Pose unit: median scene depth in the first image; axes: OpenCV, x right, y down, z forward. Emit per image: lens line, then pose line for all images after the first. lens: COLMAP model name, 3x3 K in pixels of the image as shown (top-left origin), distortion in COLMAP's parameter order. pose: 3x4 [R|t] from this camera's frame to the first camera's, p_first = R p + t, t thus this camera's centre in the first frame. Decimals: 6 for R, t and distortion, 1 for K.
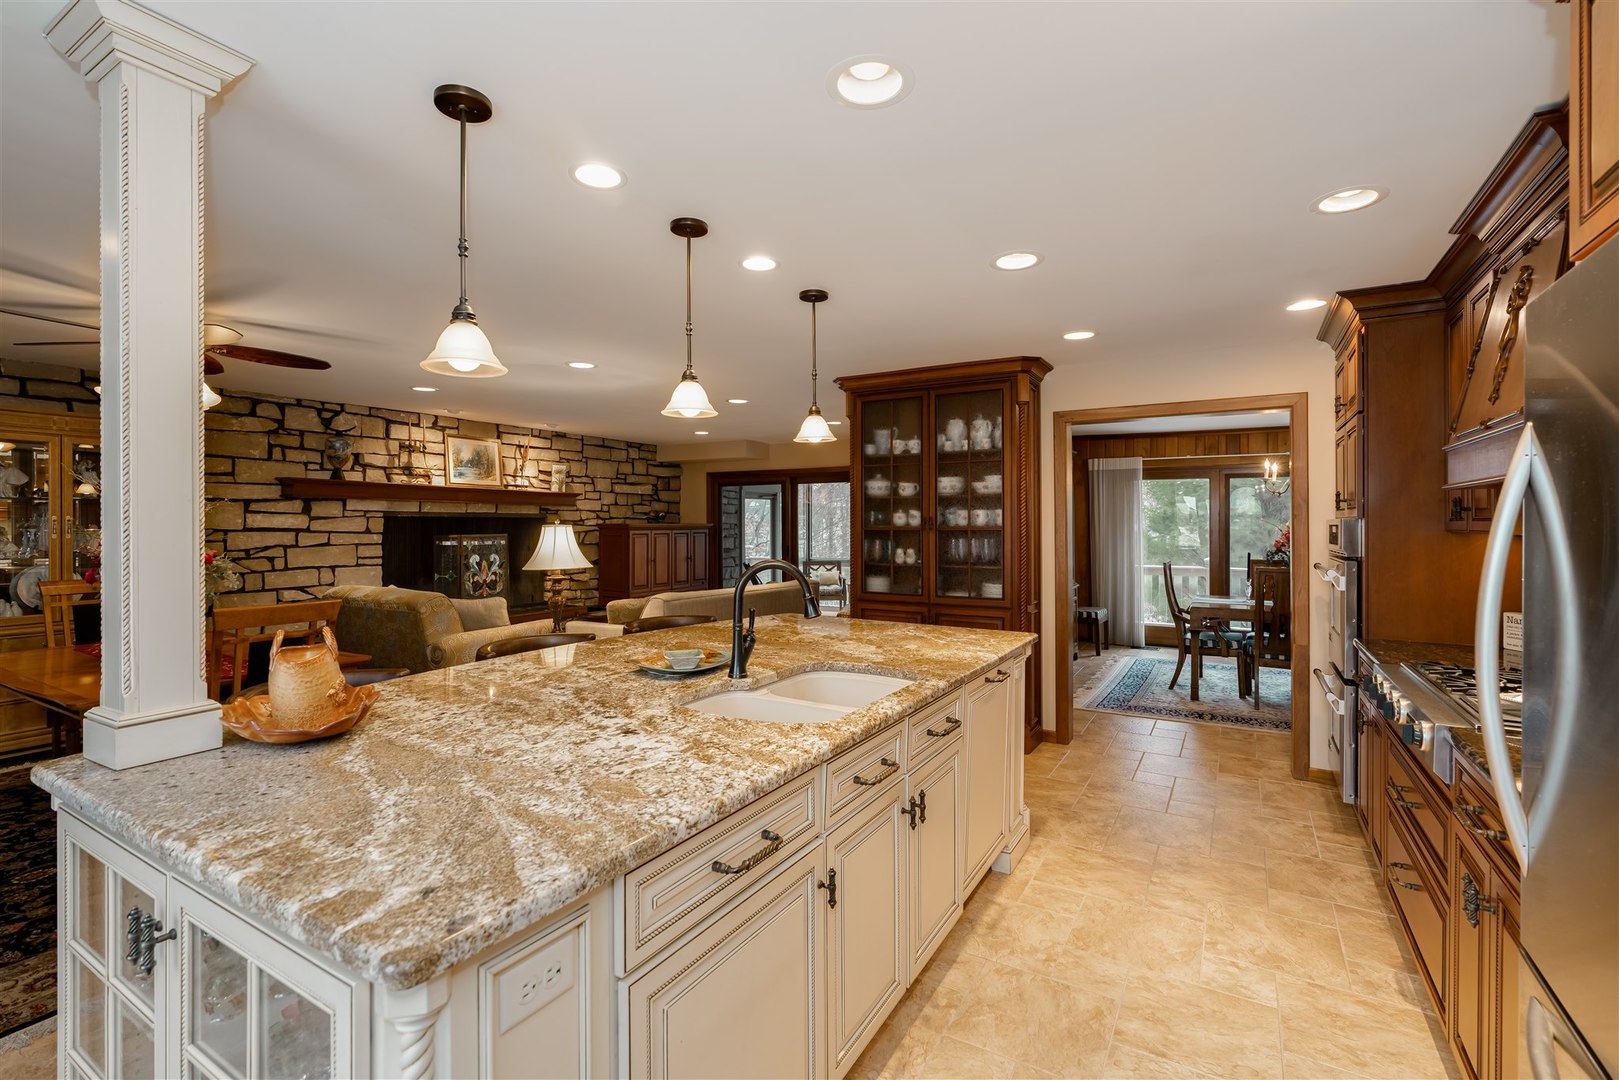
lens RADIAL K [[721.8, 0, 810.5], [0, 721.8, 524.0], [0, 0, 1]] dist [0.000315, 0.000005]
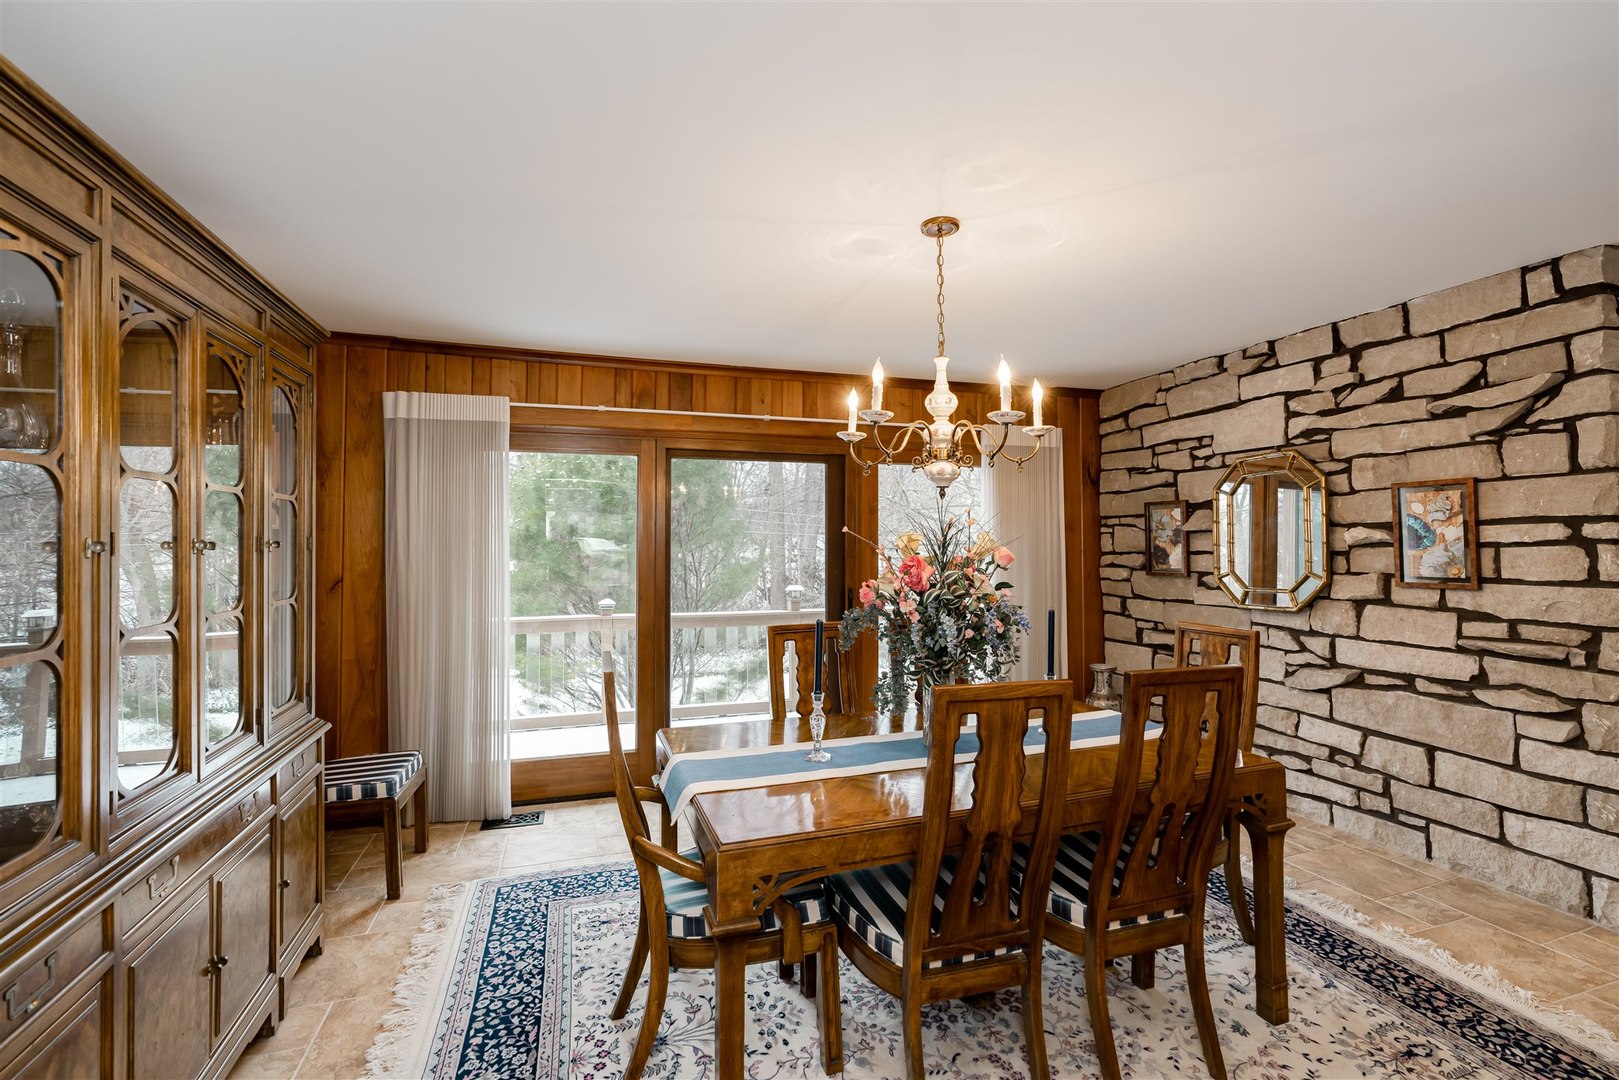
lens RADIAL K [[721.8, 0, 817.8], [0, 721.8, 537.4], [0, 0, 1]] dist [0.000315, 0.000005]
pose [[0.652328, 0.009995, 0.757871, 0.240432], [-0.000752, 0.999921, -0.012541, 0.001323], [-0.757937, 0.007611, 0.652284, 0.552194]]
